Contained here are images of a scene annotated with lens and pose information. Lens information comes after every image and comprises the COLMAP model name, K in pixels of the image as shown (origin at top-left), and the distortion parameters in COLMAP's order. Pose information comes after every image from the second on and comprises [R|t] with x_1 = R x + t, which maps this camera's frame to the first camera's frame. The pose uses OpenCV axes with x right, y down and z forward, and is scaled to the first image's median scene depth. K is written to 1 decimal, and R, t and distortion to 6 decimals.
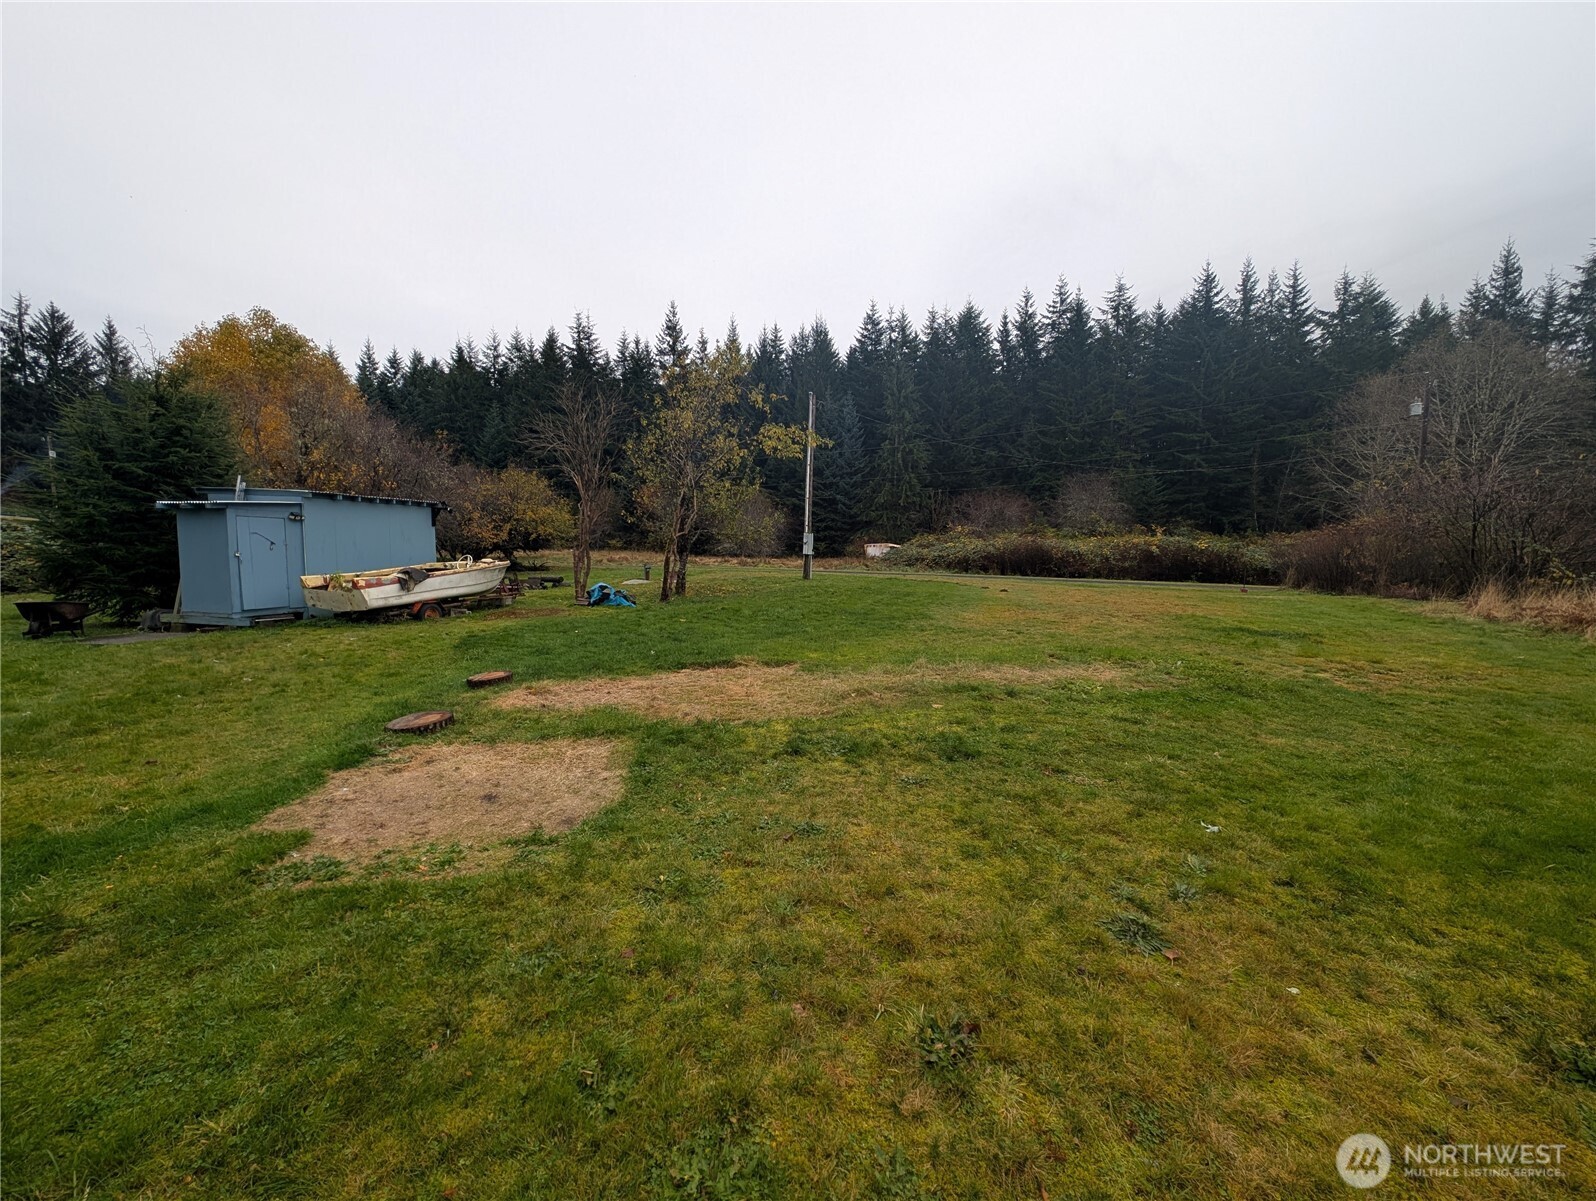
lens RADIAL K [[597.0, 0, 795.2], [0, 597.0, 597.1], [0, 0, 1]] dist [0.004846, -0.002856]
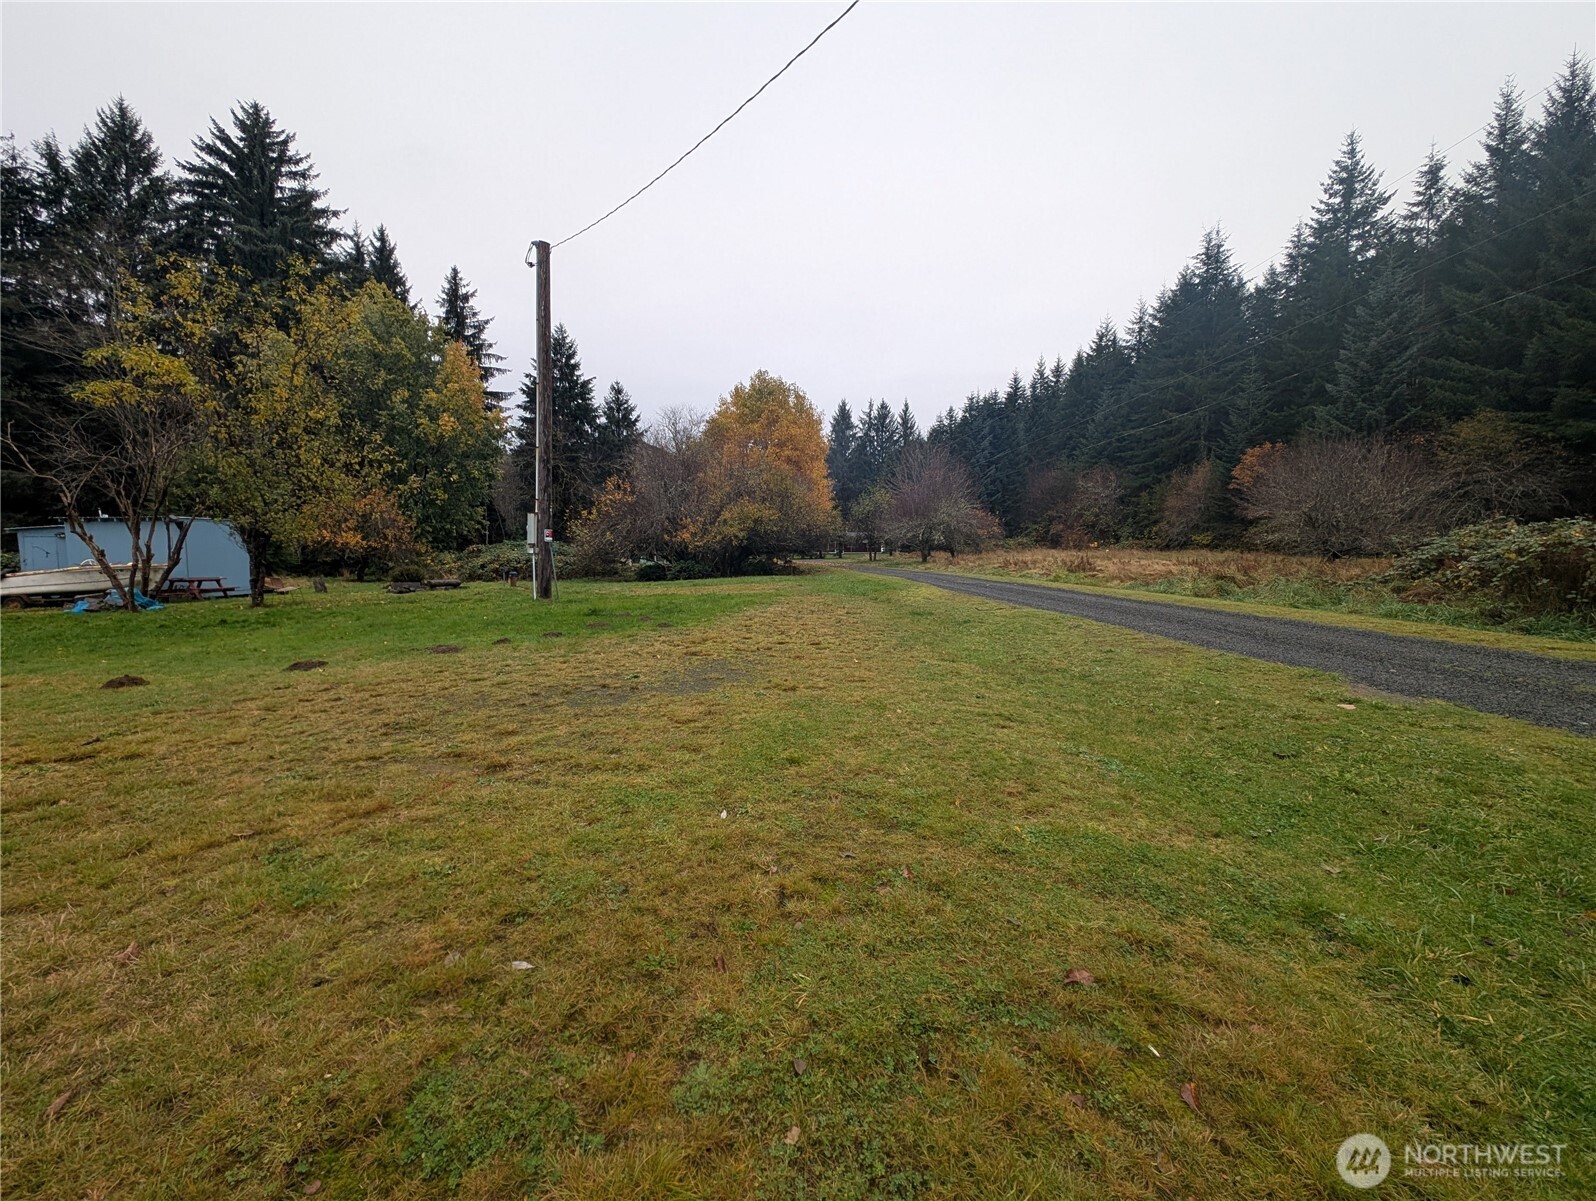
lens RADIAL K [[597.0, 0, 800.0], [0, 597.0, 596.8], [0, 0, 1]] dist [0.004846, -0.002856]
pose [[0.374315, 0.050243, -0.925939, 0.197112], [-0.055985, 0.997934, 0.031517, -0.020024], [0.925610, 0.040041, 0.376355, 0.327362]]
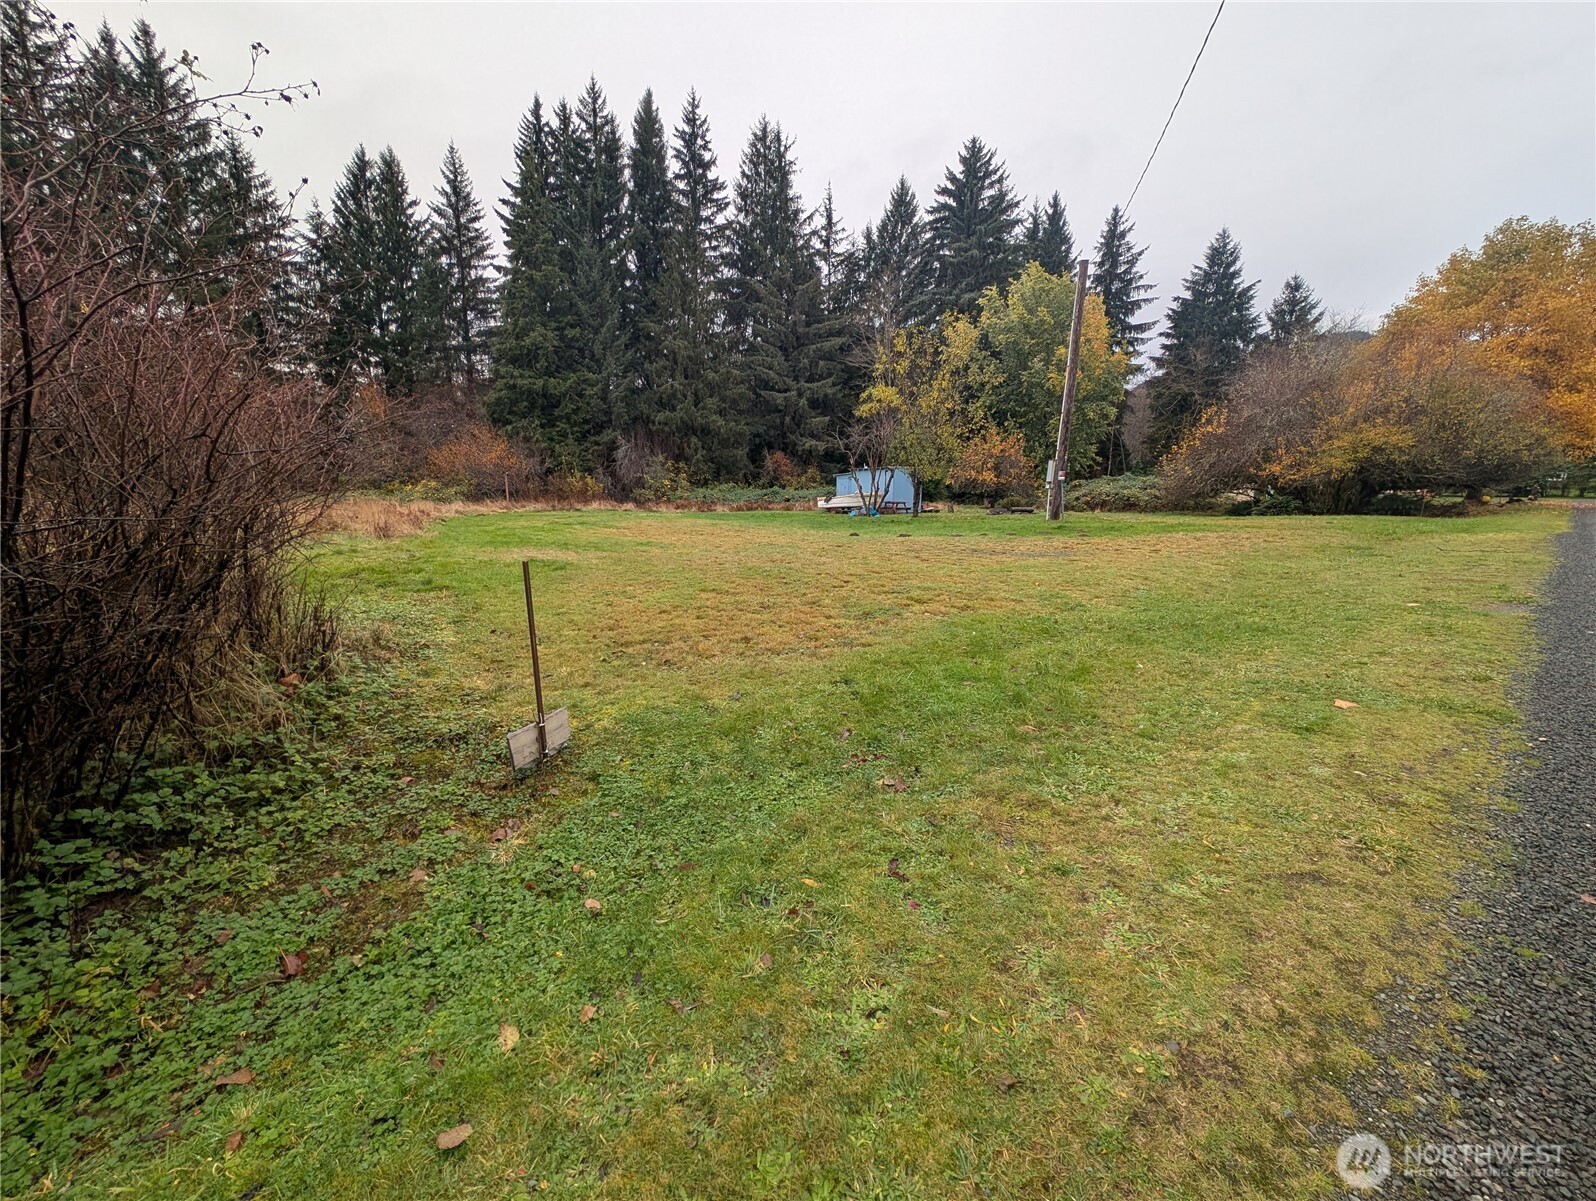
lens RADIAL K [[597.0, 0, 799.0], [0, 597.0, 602.0], [0, 0, 1]] dist [0.004846, -0.002856]
pose [[-0.564832, 0.139138, -0.813391, 0.278643], [-0.066363, 0.974831, 0.212838, -0.022658], [0.822533, 0.174197, -0.541382, 0.378221]]
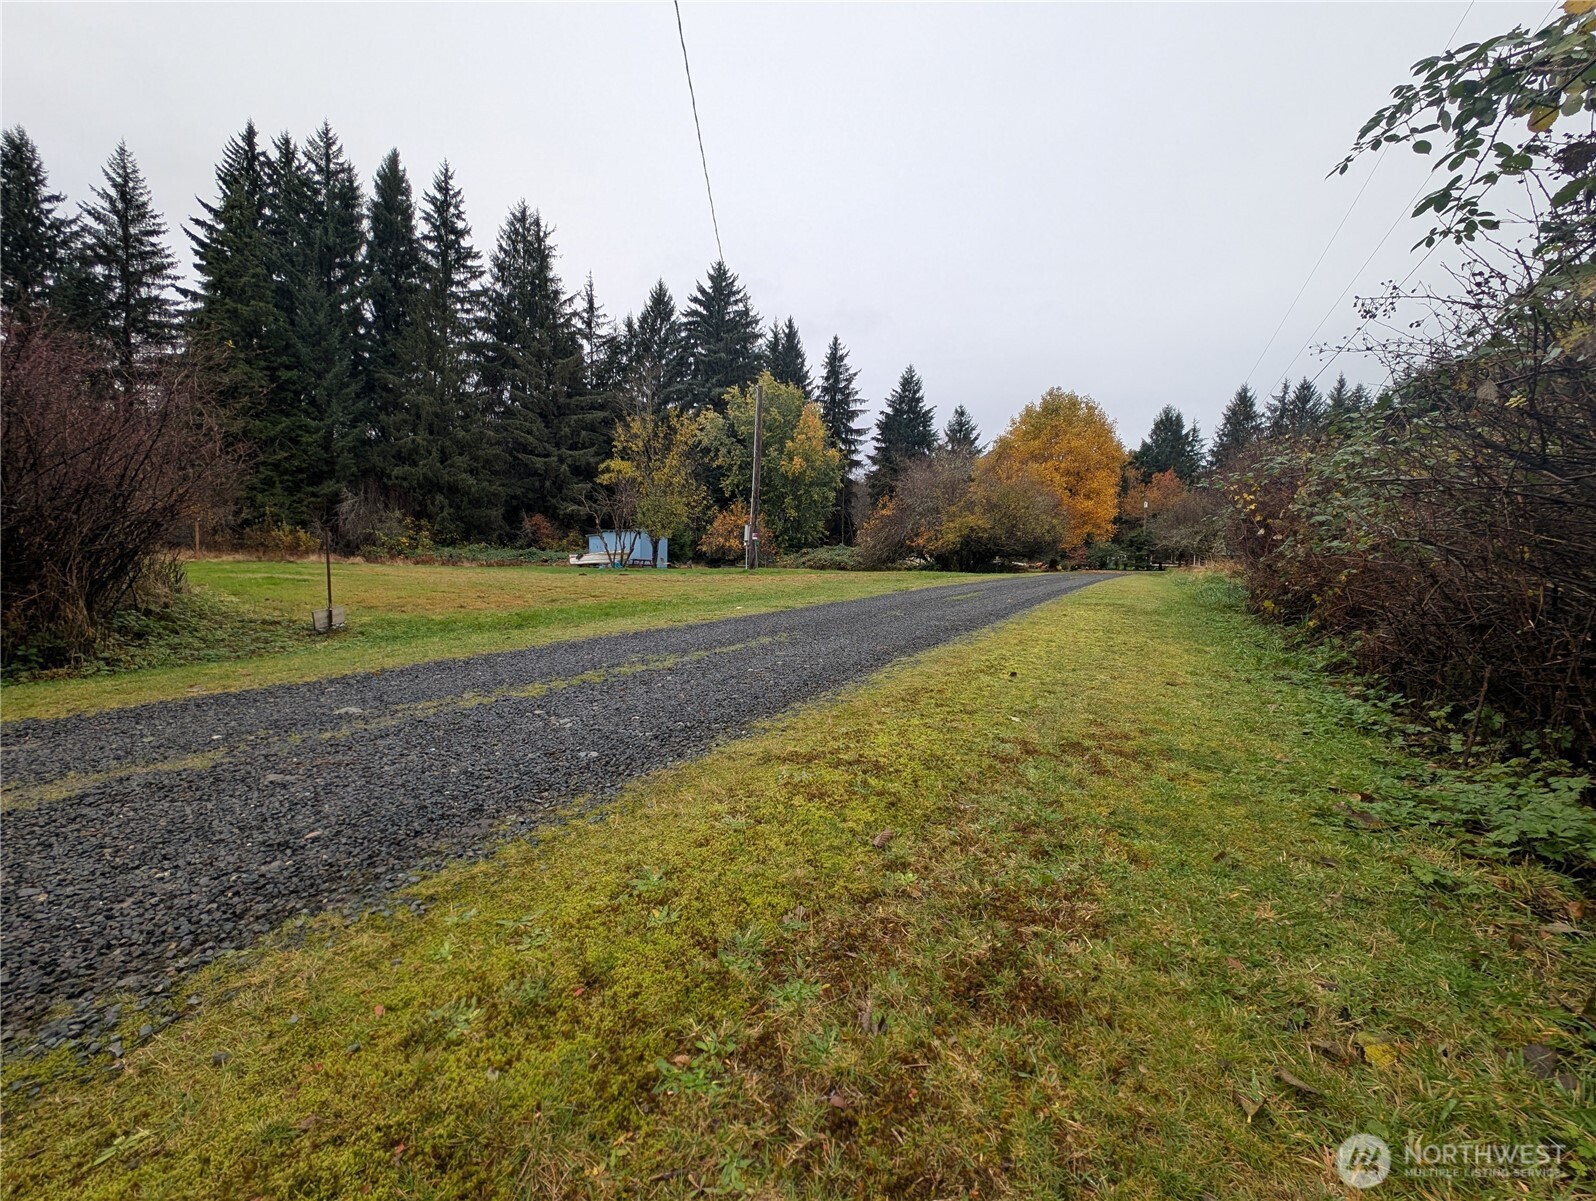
lens RADIAL K [[597.0, 0, 801.3], [0, 597.0, 599.5], [0, 0, 1]] dist [0.004846, -0.002856]
pose [[-0.227482, 0.041396, -0.972902, 0.323143], [-0.093488, 0.993553, 0.064133, -0.017356], [0.969284, 0.105544, -0.222146, 0.425555]]
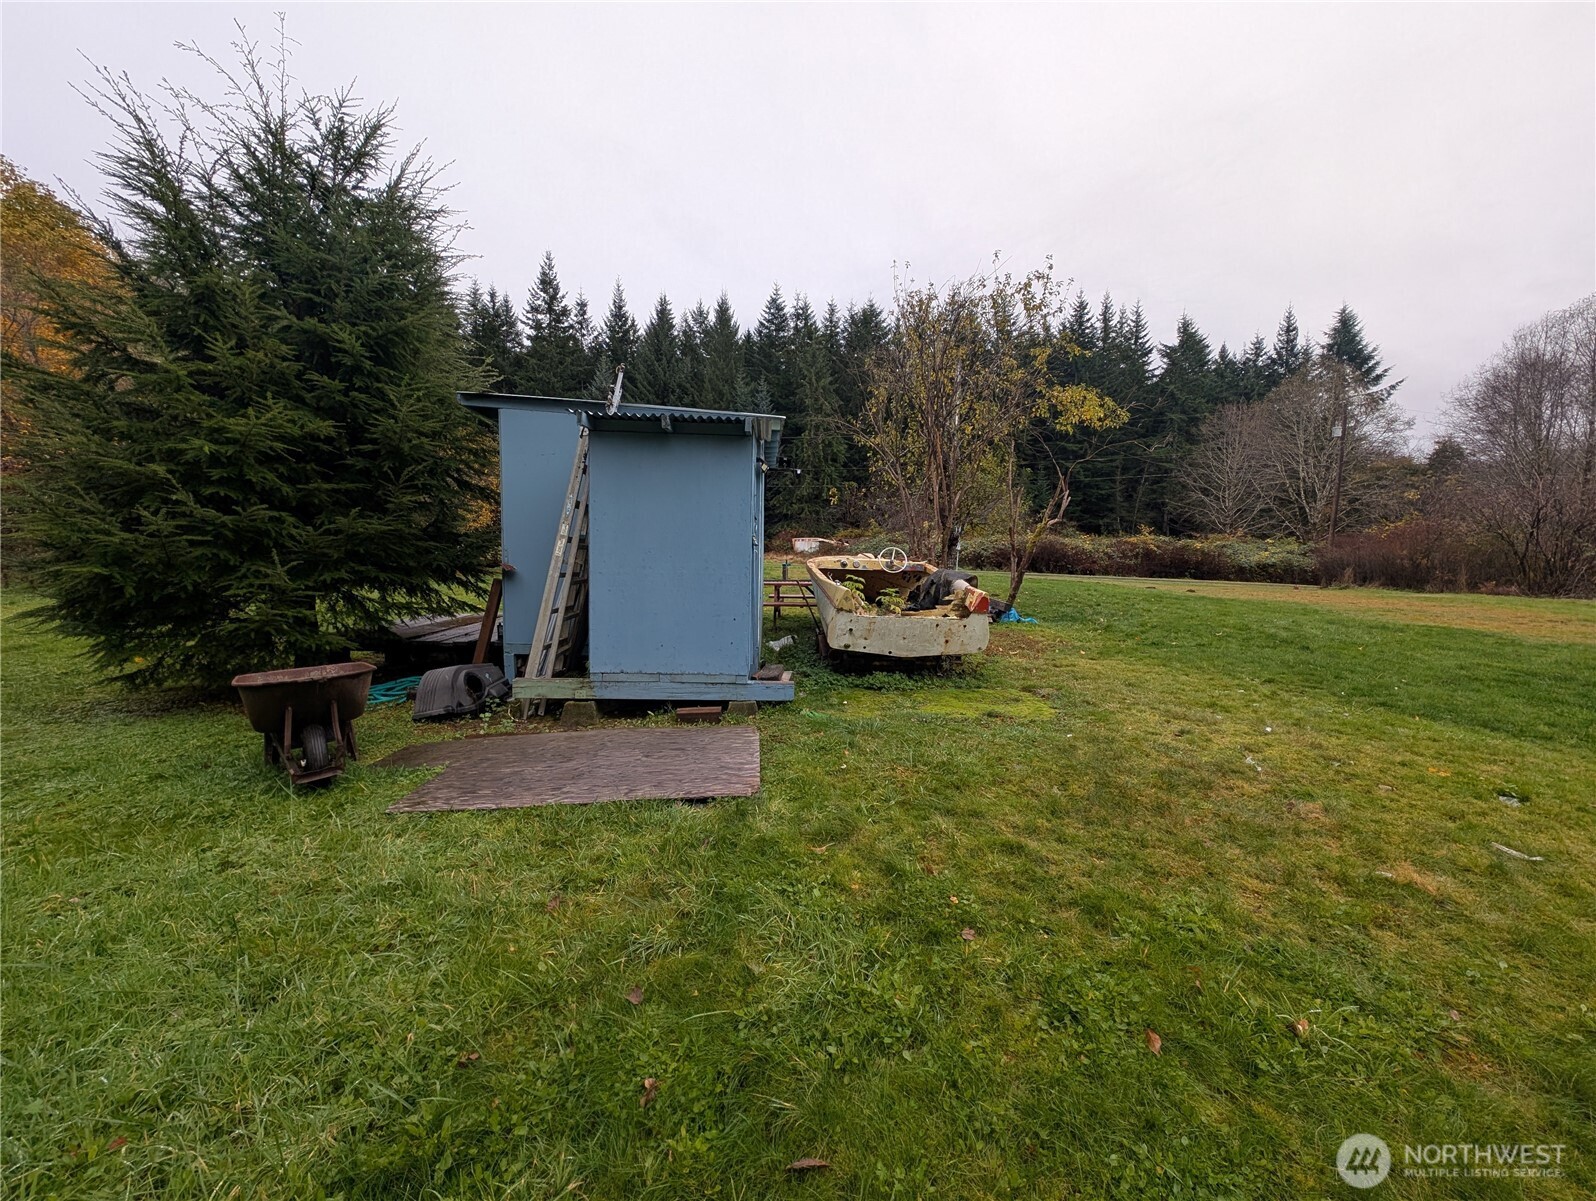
lens RADIAL K [[597.0, 0, 794.5], [0, 597.0, 599.5], [0, 0, 1]] dist [0.004846, -0.002856]
pose [[0.955797, -0.012997, 0.293740, -0.147992], [0.009059, 0.999850, 0.014761, -0.004889], [-0.293887, -0.011447, 0.955772, 0.080394]]
